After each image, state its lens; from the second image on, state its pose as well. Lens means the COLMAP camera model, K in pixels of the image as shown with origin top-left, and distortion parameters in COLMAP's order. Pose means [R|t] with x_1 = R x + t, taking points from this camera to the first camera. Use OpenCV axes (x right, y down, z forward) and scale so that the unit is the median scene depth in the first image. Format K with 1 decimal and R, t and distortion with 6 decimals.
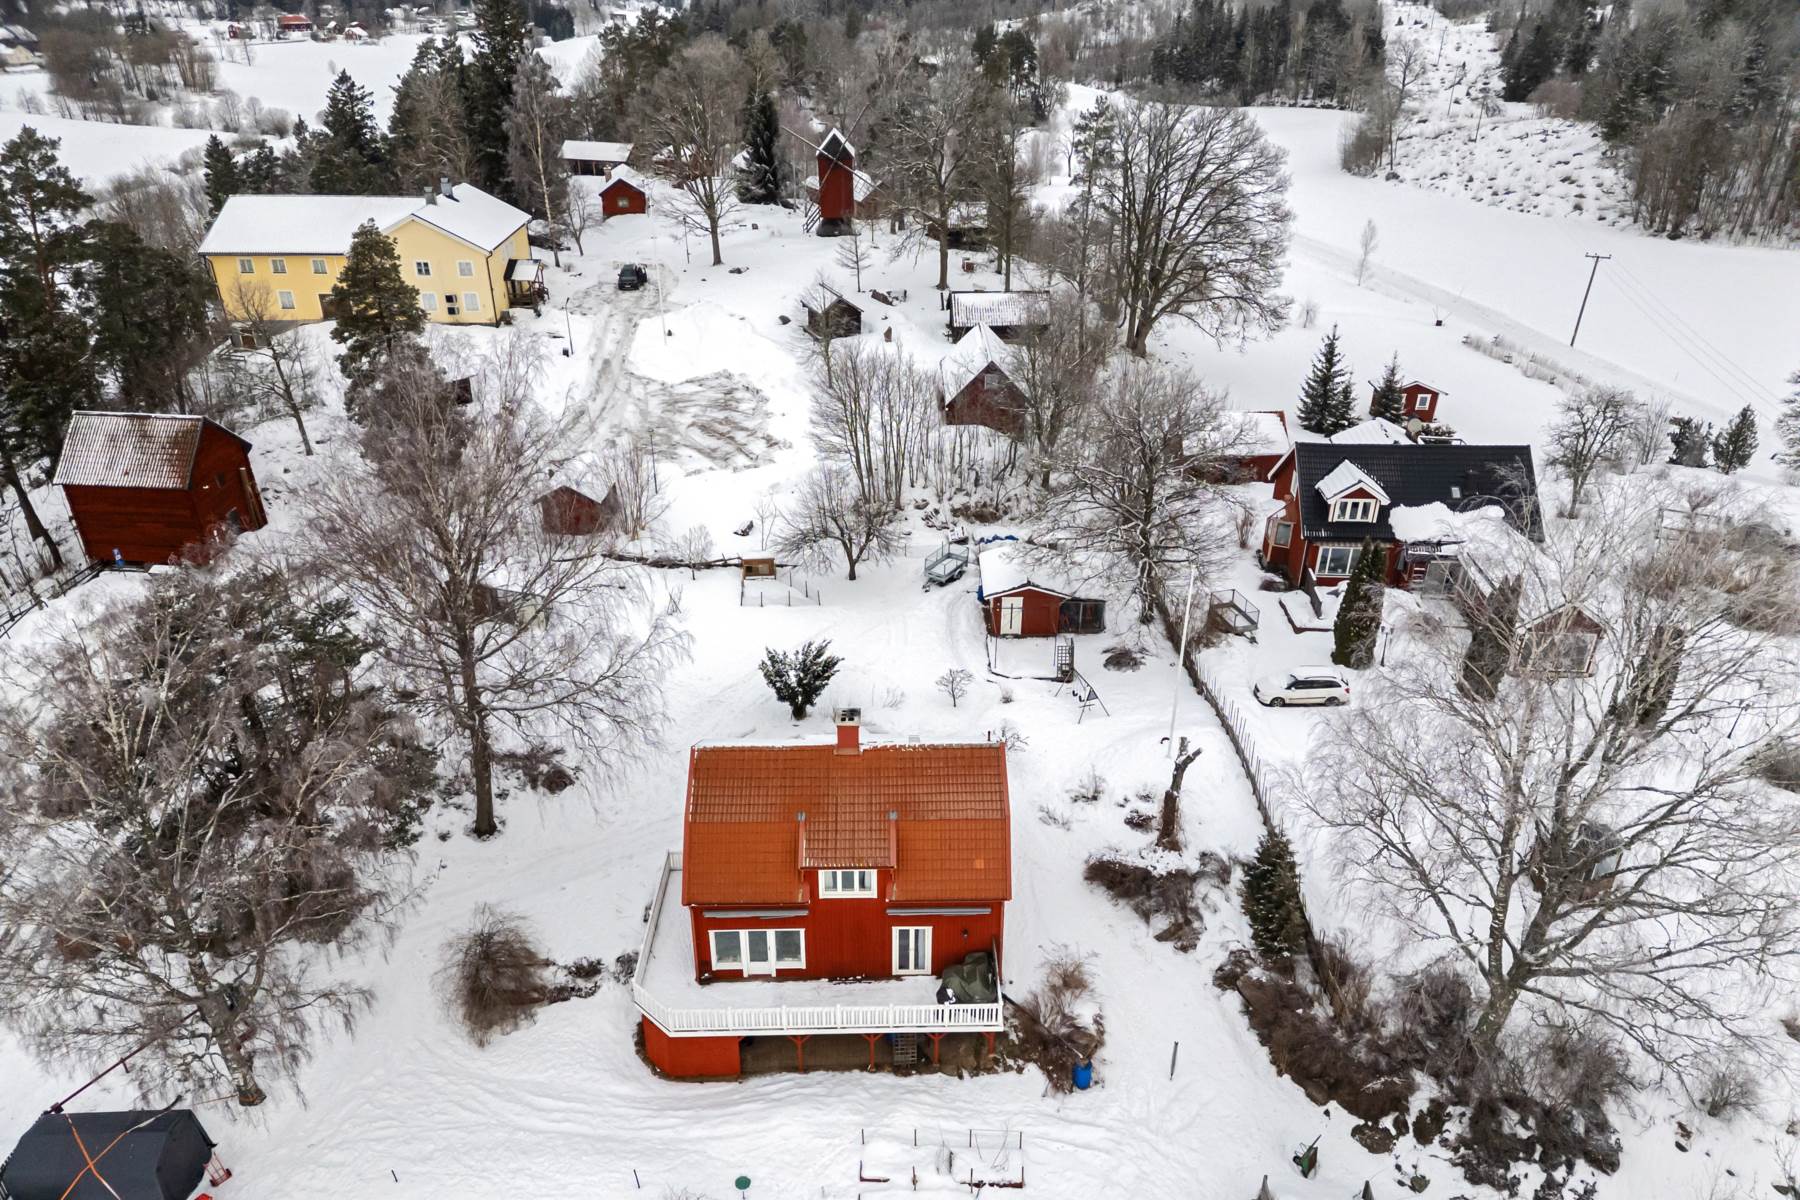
lens RADIAL K [[1243.2, 0, 899.9], [0, 1243.2, 600.6], [0, 0, 1]] dist [0.040262, -0.015588]
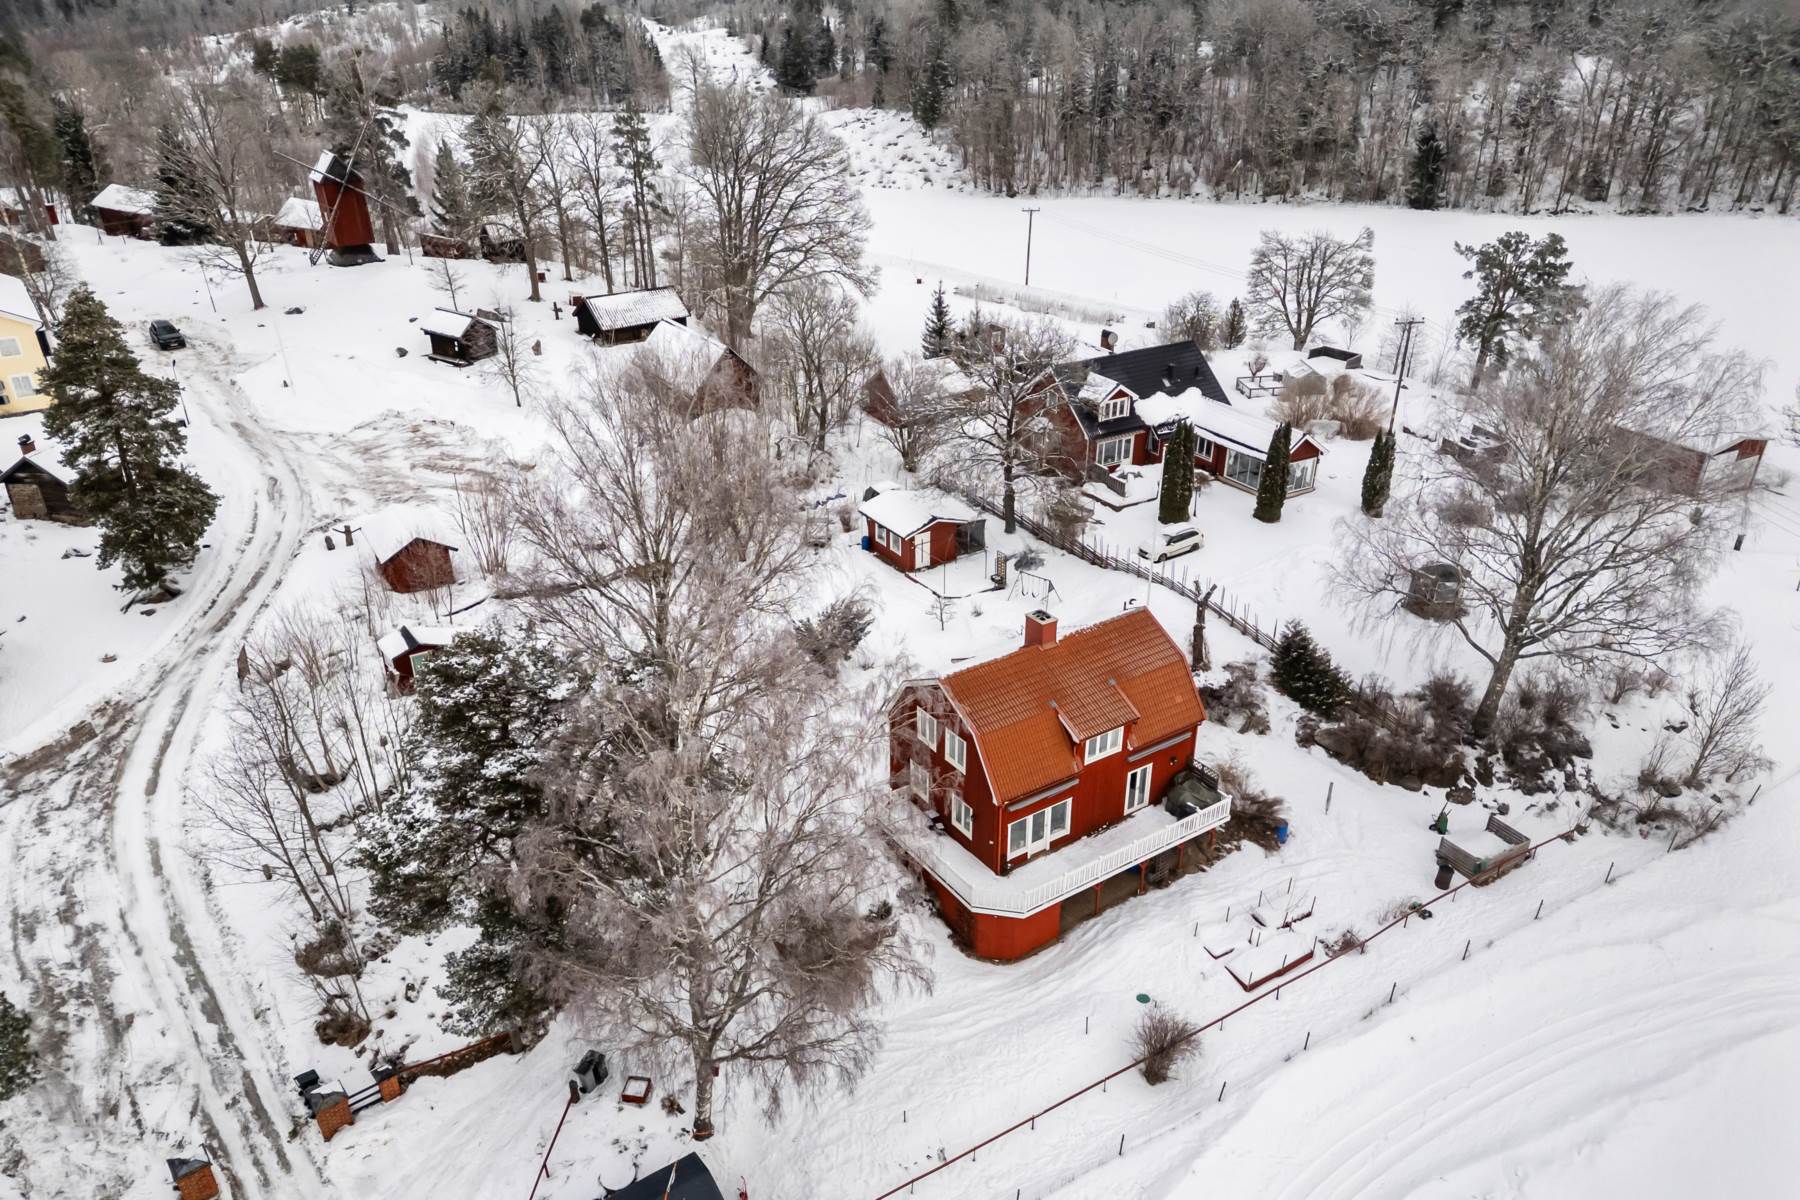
lens RADIAL K [[1243.2, 0, 898.4], [0, 1243.2, 599.6], [0, 0, 1]] dist [0.040262, -0.015588]
pose [[0.845390, -0.245417, 0.474432, -0.703191], [0.248615, 0.966914, 0.057165, -0.020937], [-0.472765, 0.069624, 0.878434, 0.043021]]
